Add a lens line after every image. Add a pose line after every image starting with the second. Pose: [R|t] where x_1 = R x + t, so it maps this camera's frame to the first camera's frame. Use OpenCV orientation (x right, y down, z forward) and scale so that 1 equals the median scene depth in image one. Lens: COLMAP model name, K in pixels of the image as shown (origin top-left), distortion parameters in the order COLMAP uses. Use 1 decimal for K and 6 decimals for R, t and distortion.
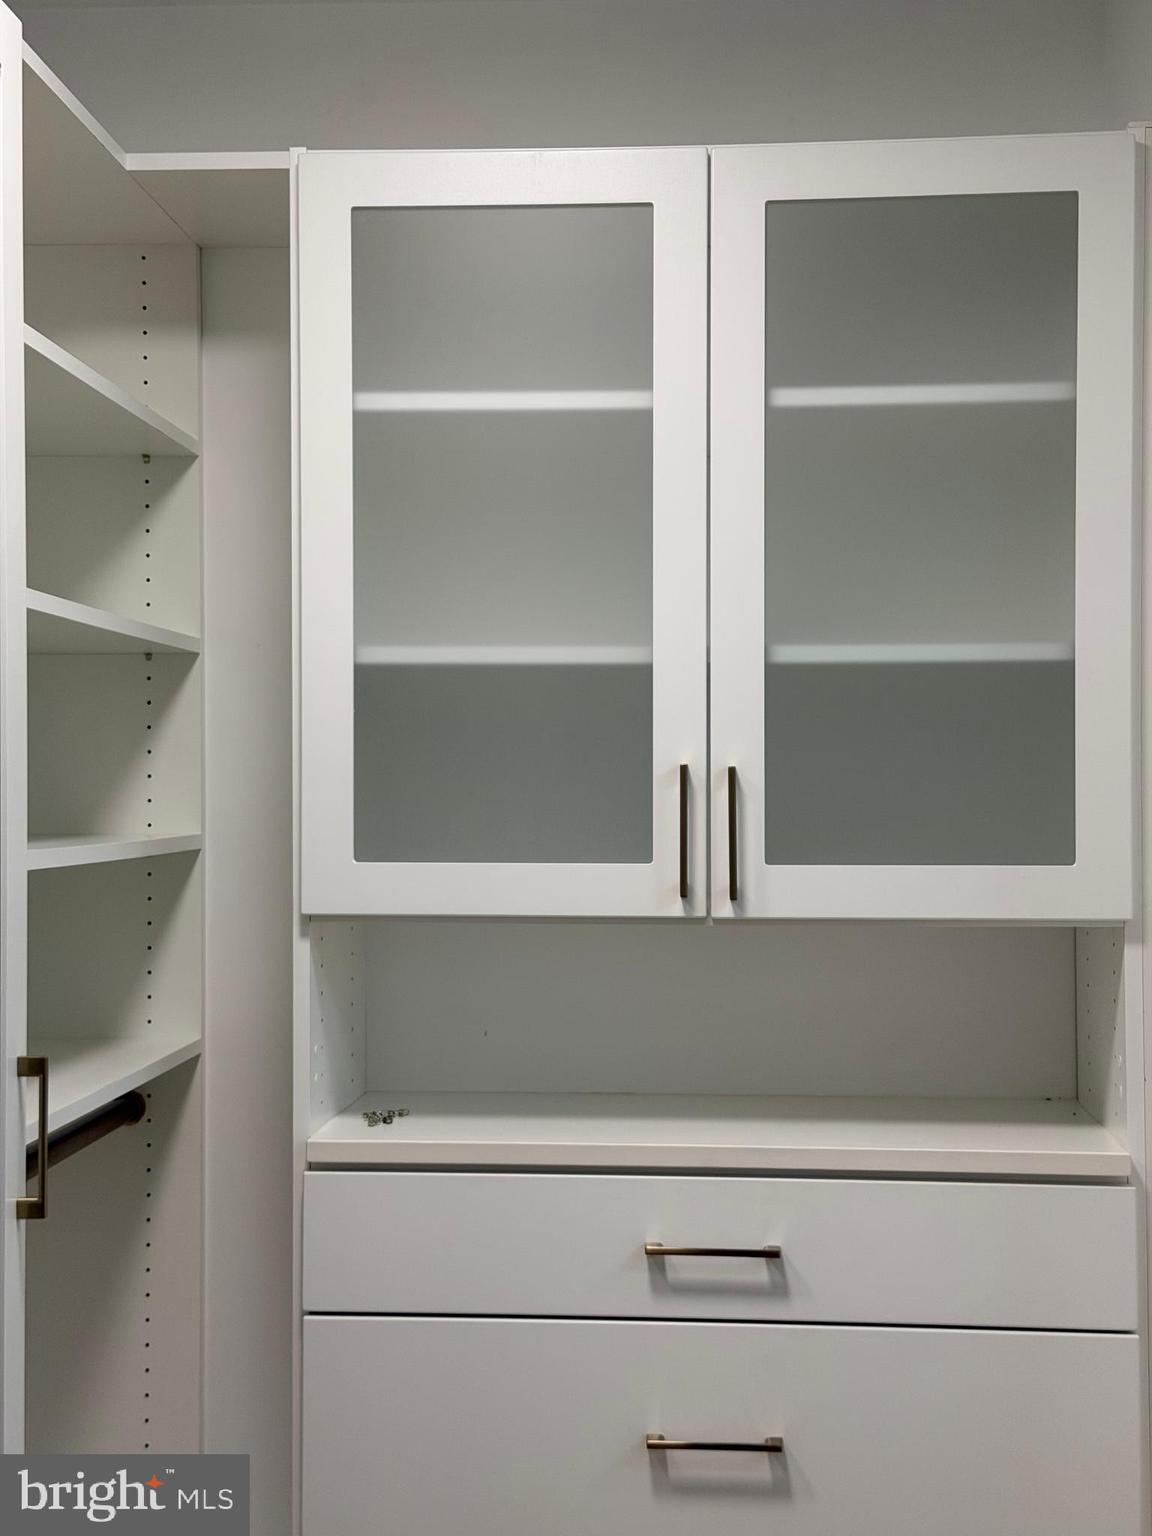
lens RADIAL K [[2244.6, 0, 576.0], [0, 2244.6, 768.0], [0, 0, 1]] dist [0.153243, -0.209465]
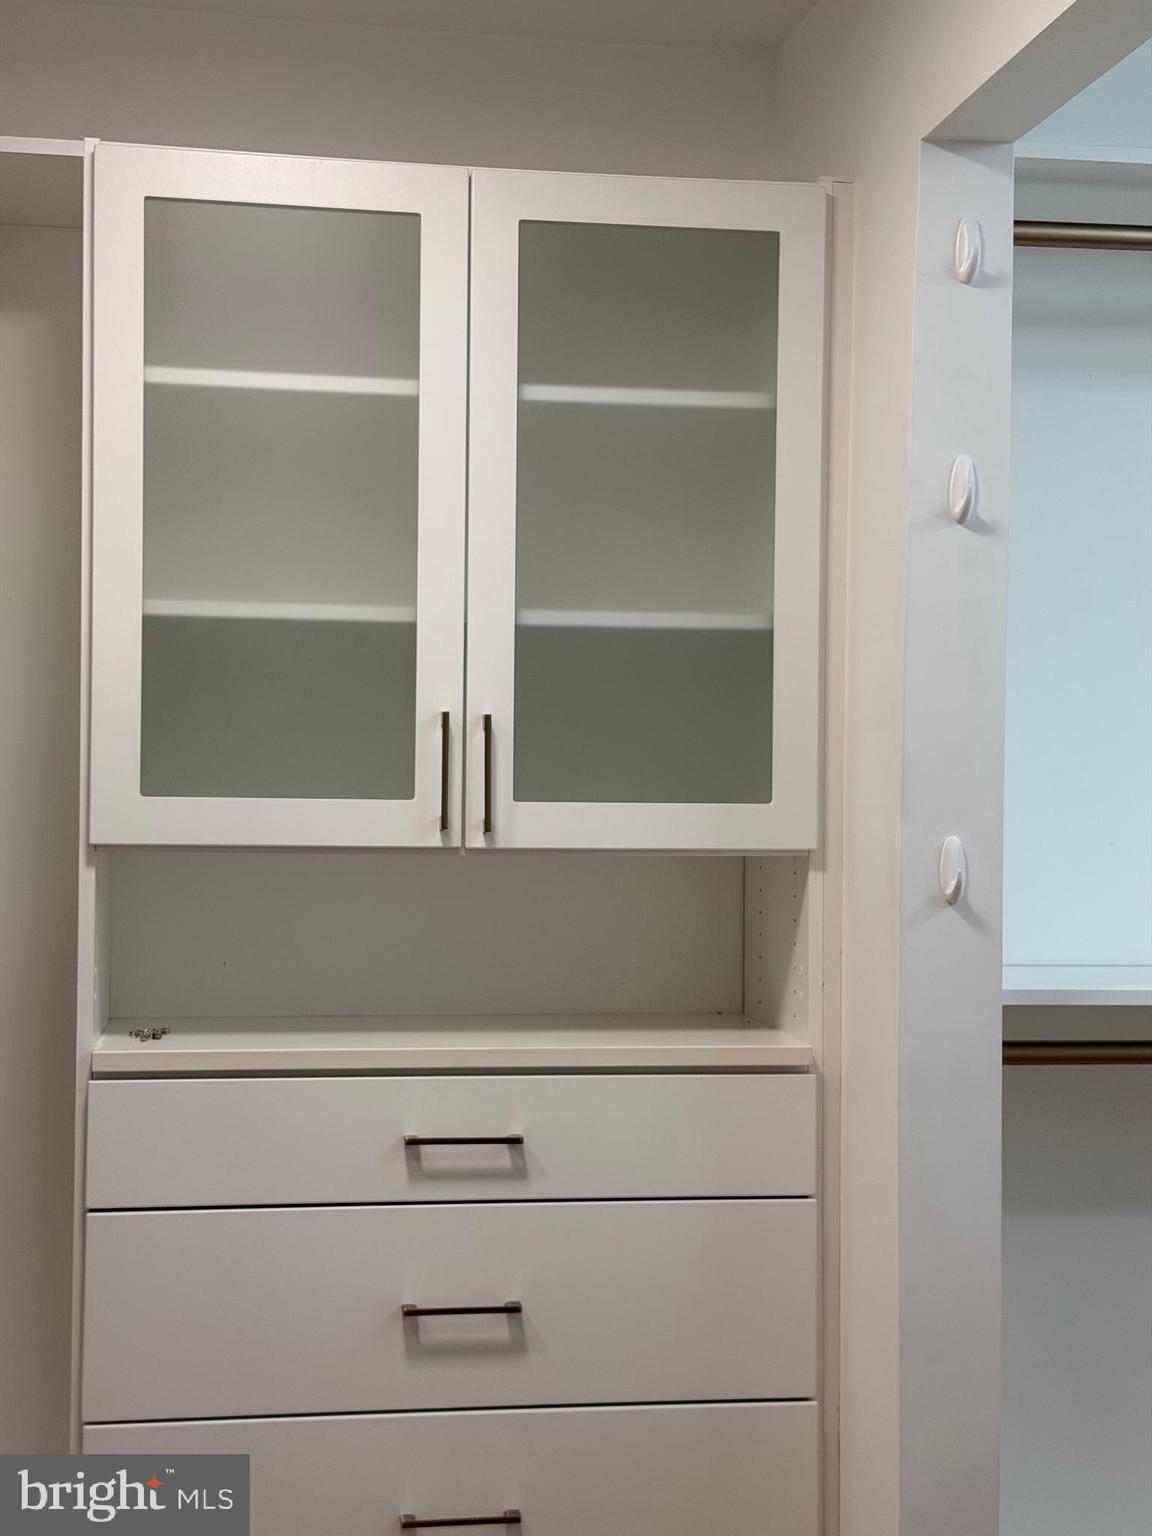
lens RADIAL K [[2244.6, 0, 576.0], [0, 2244.6, 768.0], [0, 0, 1]] dist [0.153243, -0.209465]
pose [[0.973111, 0.012383, 0.230005, -0.146592], [-0.011775, 0.999923, -0.004017, 0.030234], [-0.230037, 0.001201, 0.973181, -0.115492]]
